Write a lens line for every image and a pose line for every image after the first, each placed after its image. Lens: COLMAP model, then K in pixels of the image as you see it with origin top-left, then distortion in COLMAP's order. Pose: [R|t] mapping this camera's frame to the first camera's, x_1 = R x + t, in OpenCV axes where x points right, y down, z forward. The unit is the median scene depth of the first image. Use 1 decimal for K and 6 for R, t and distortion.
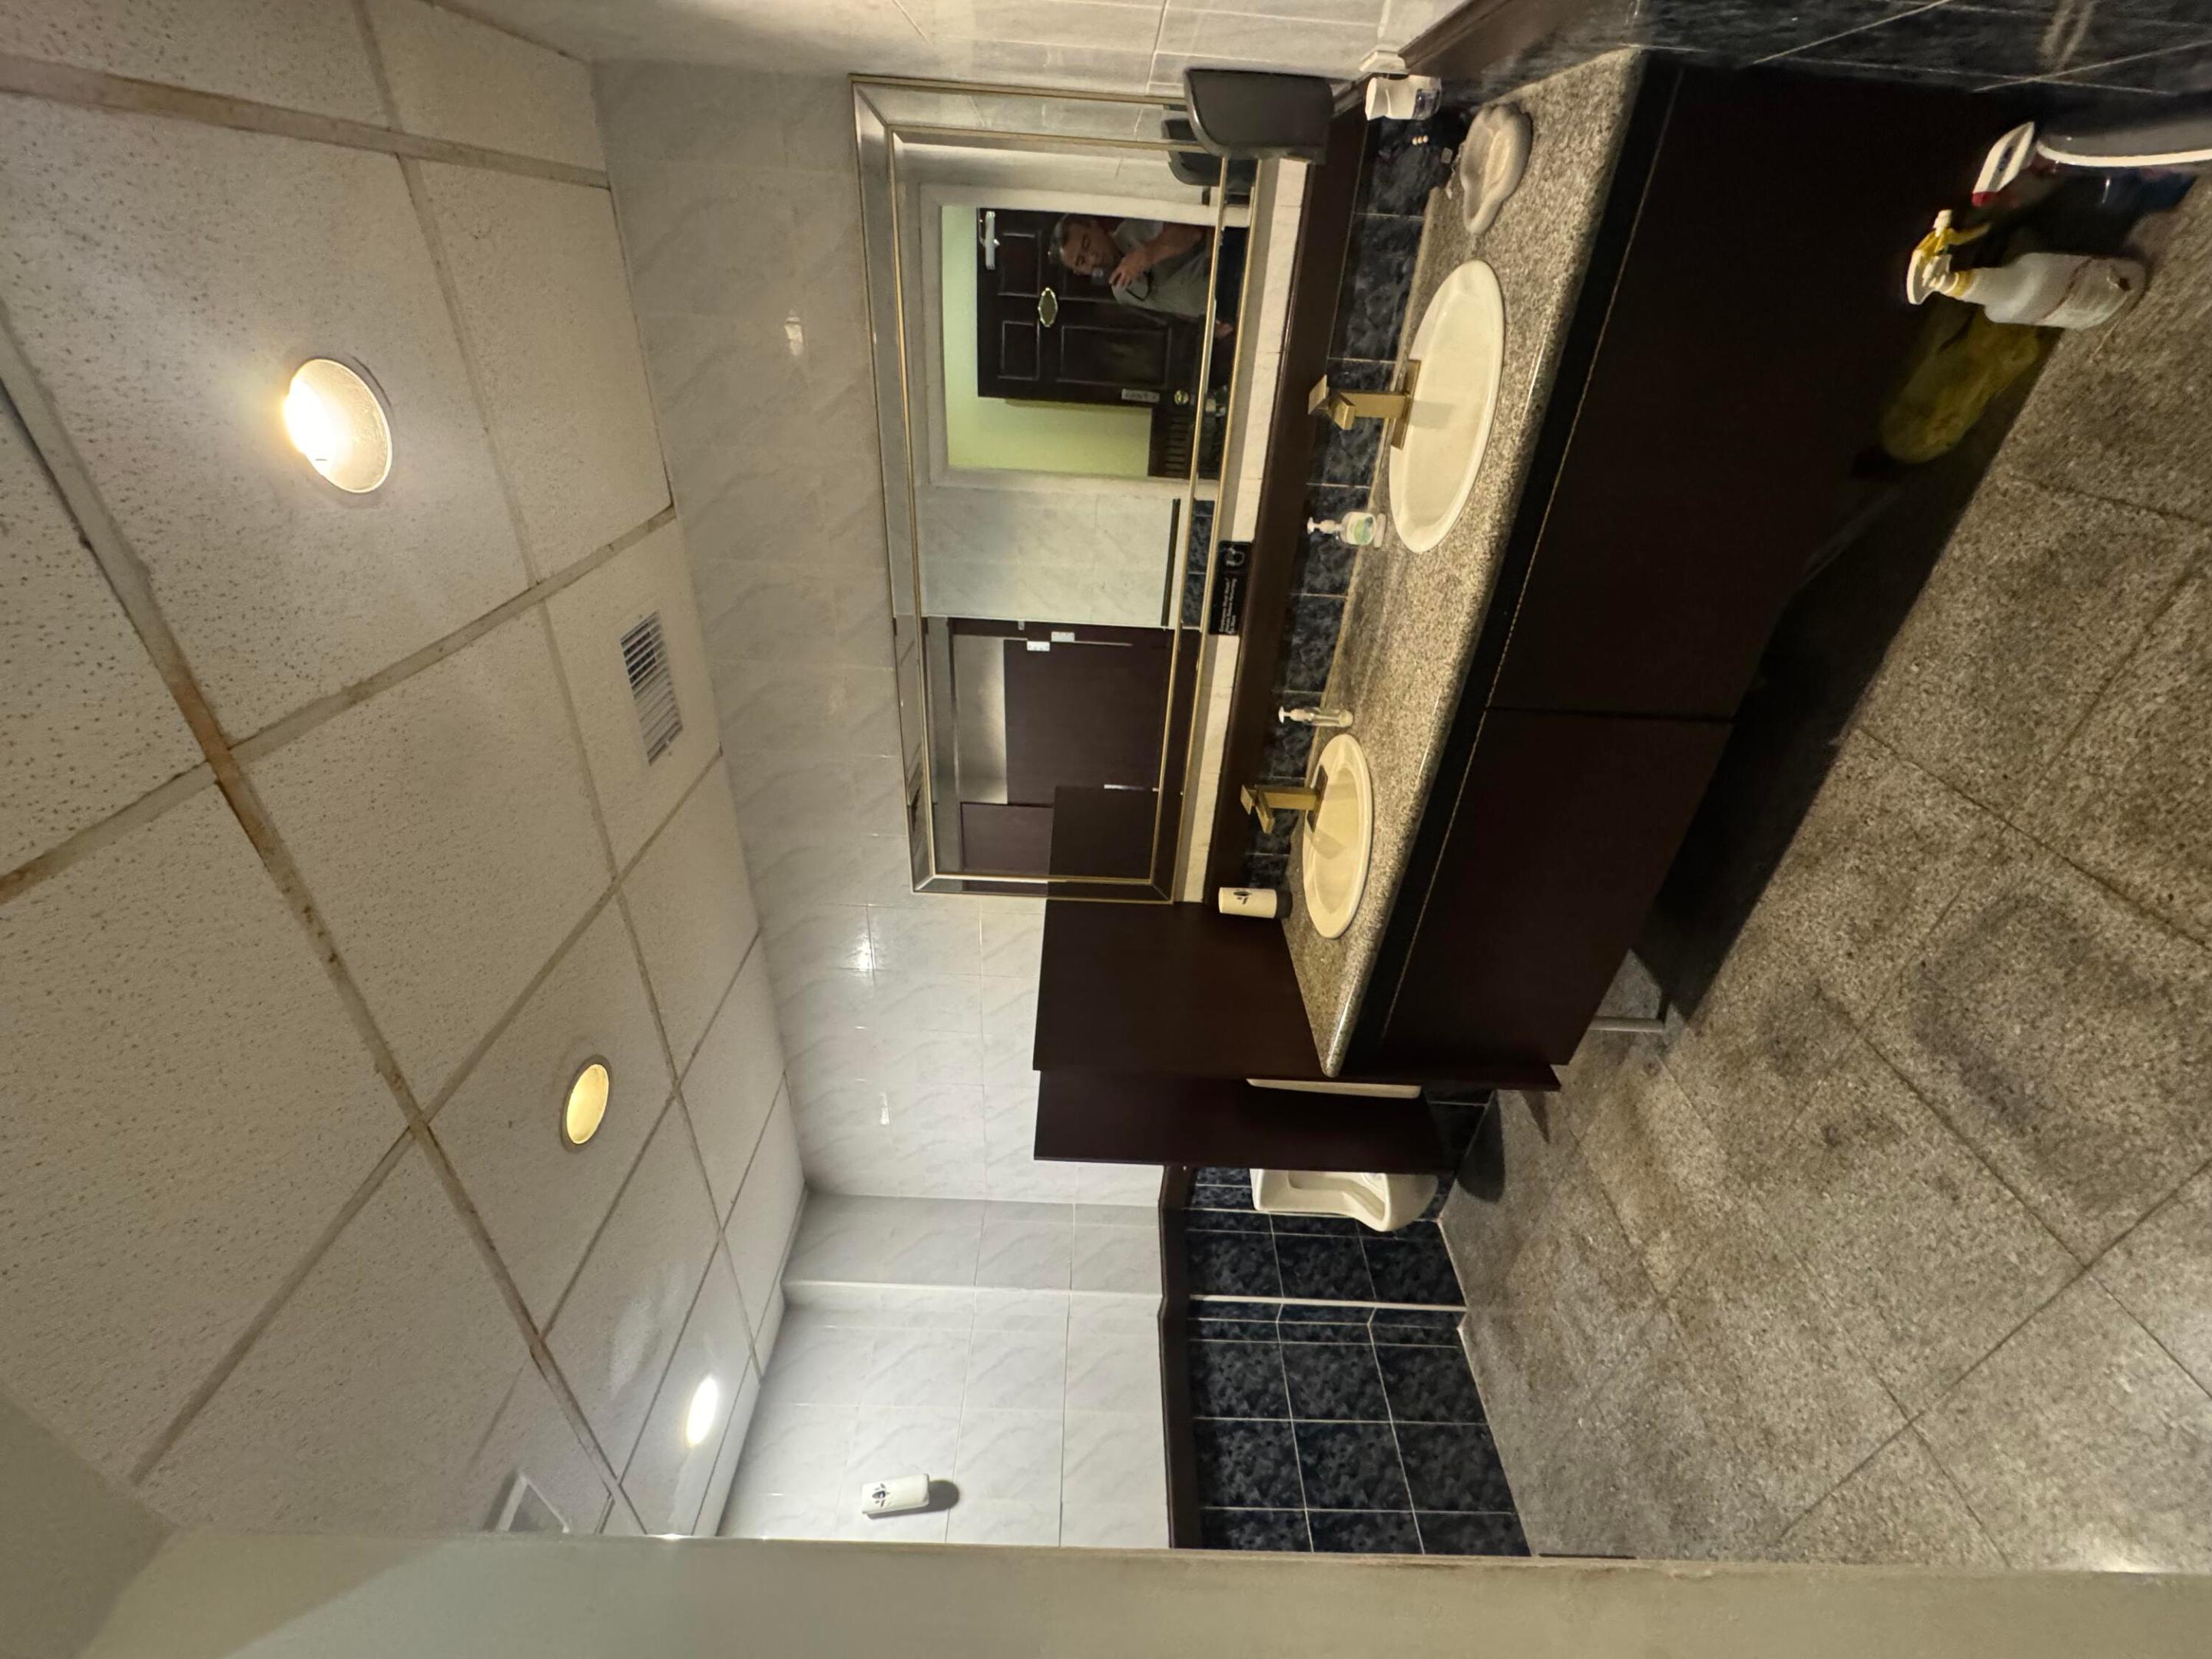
lens RADIAL K [[884.1, 0, 1103.4], [0, 884.1, 825.5], [0, 0, 1]] dist [-0.002259, 0.000008]
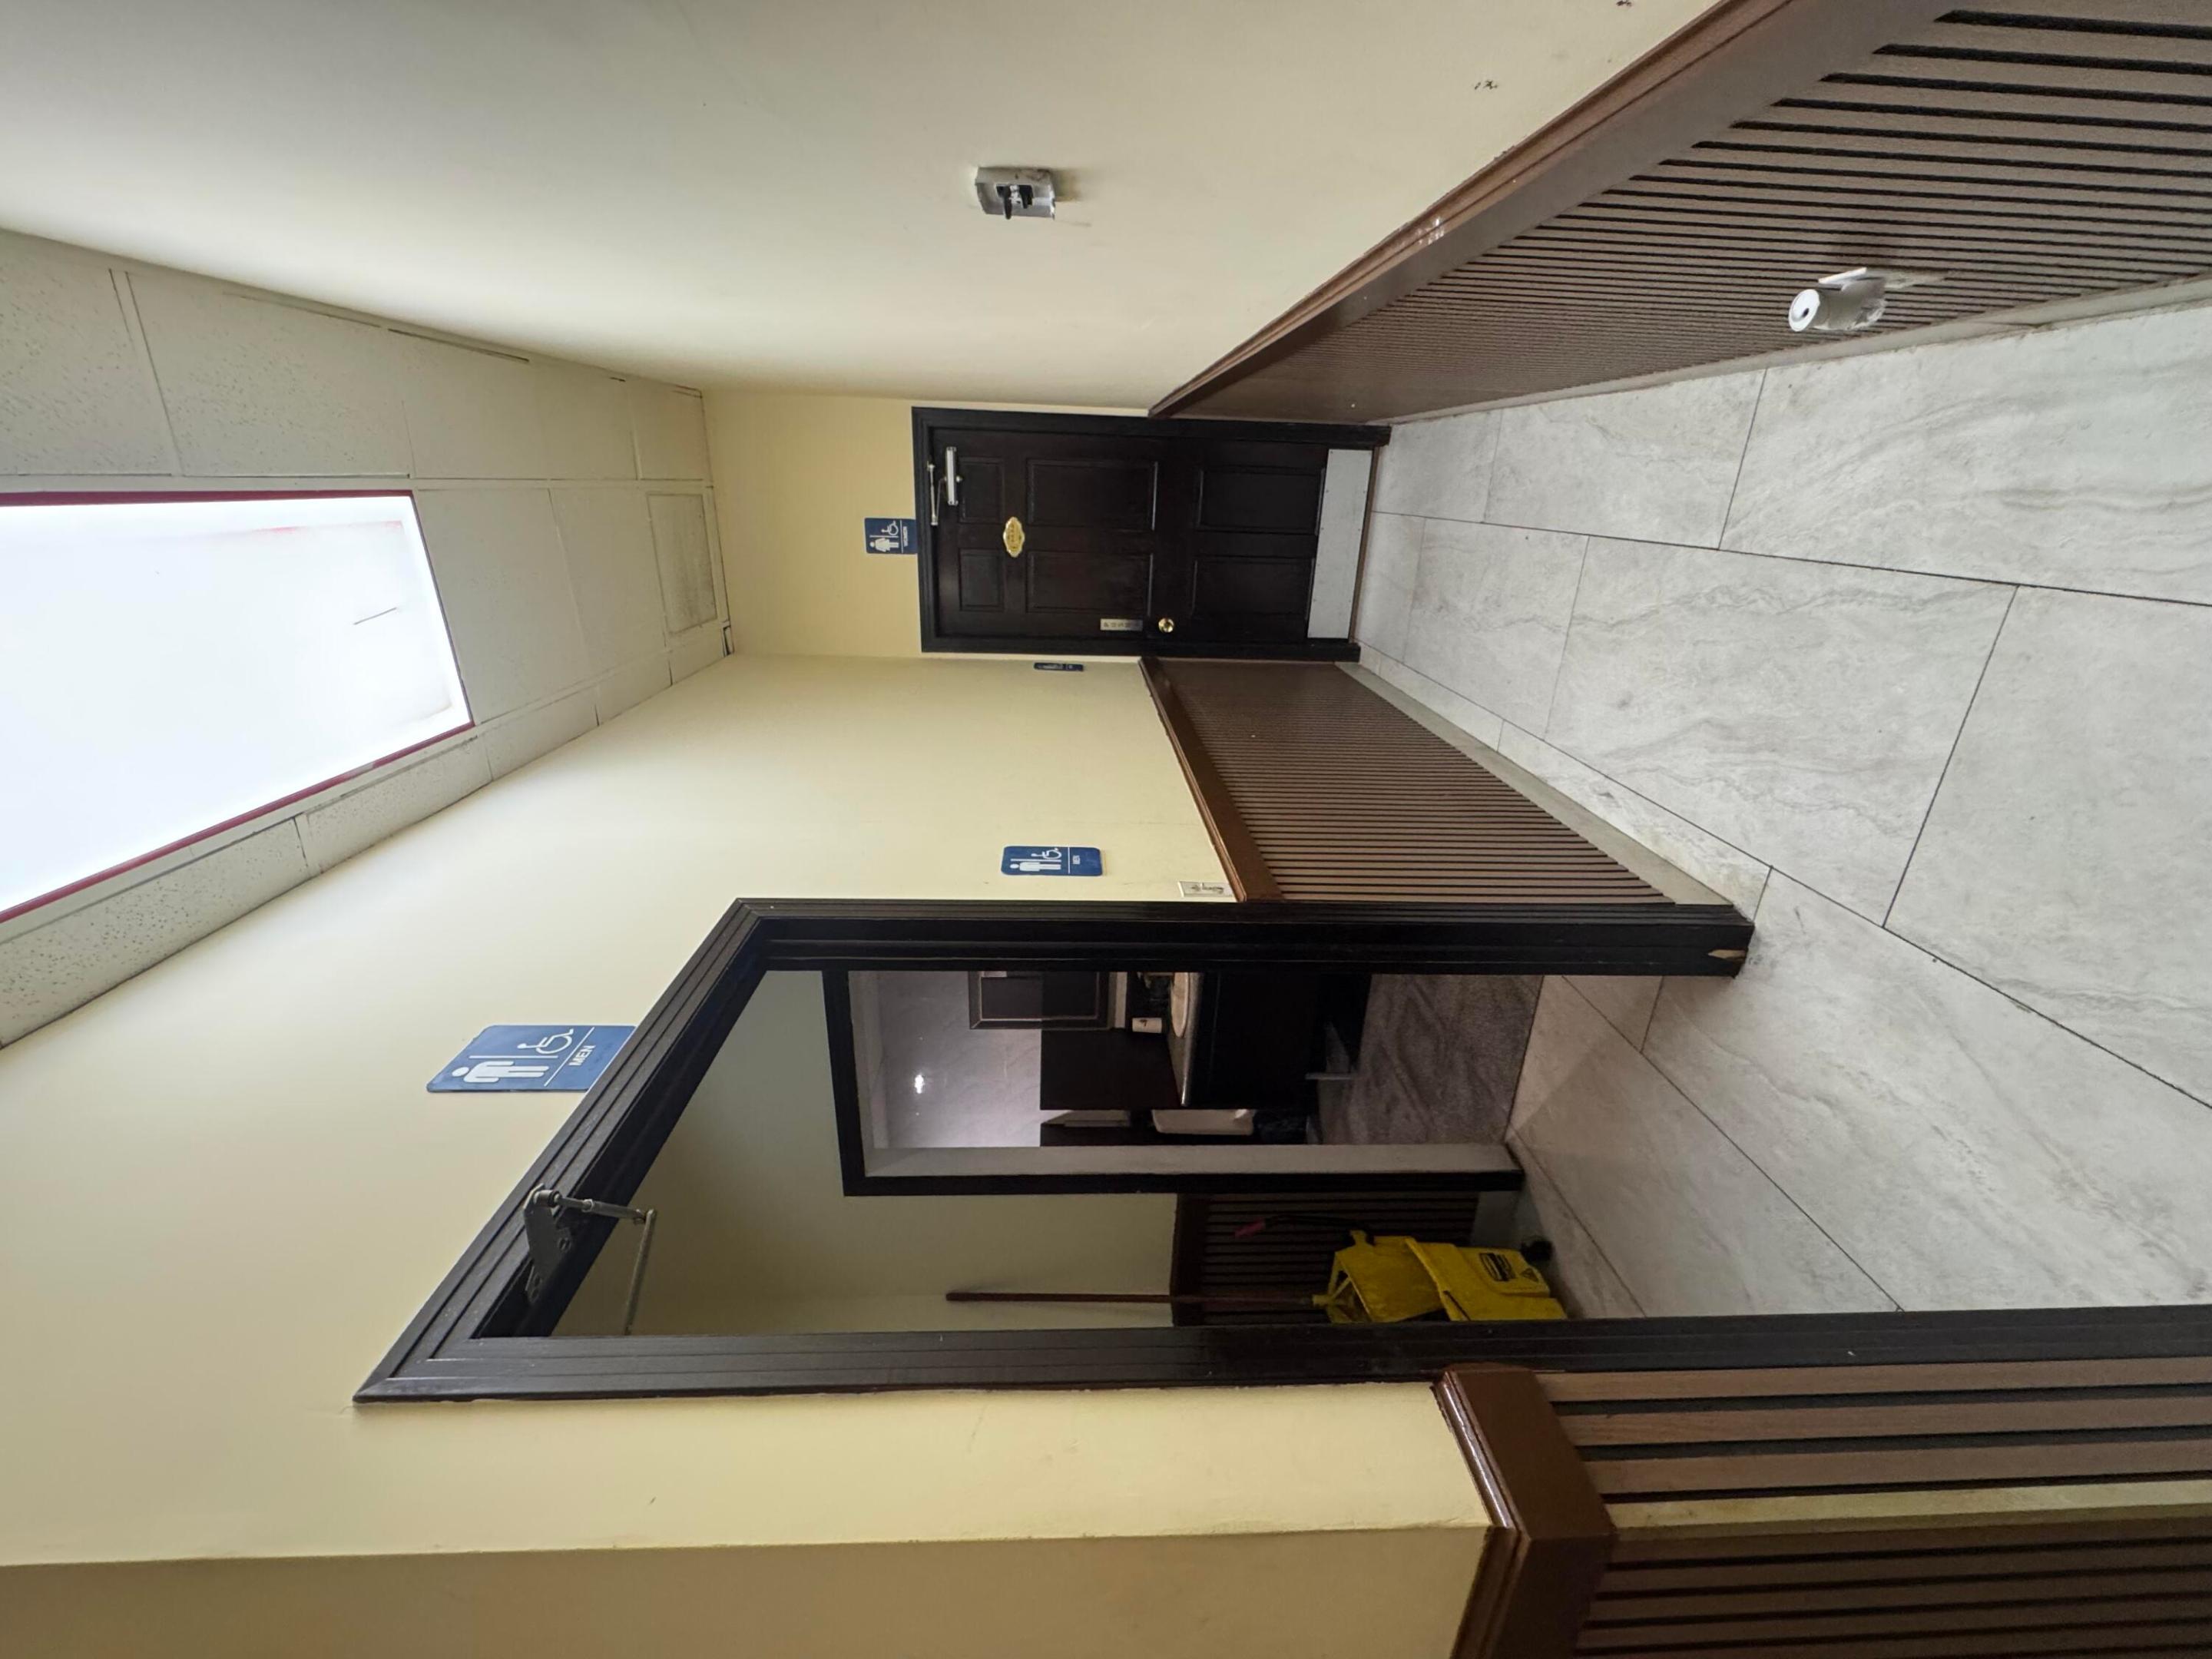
lens RADIAL K [[884.1, 0, 1103.4], [0, 884.1, 825.5], [0, 0, 1]] dist [-0.002259, 0.000008]
pose [[0.998262, -0.036592, 0.046204, -0.004411], [0.044396, 0.982458, -0.181120, 0.004265], [-0.038766, 0.182857, 0.982375, -0.954149]]
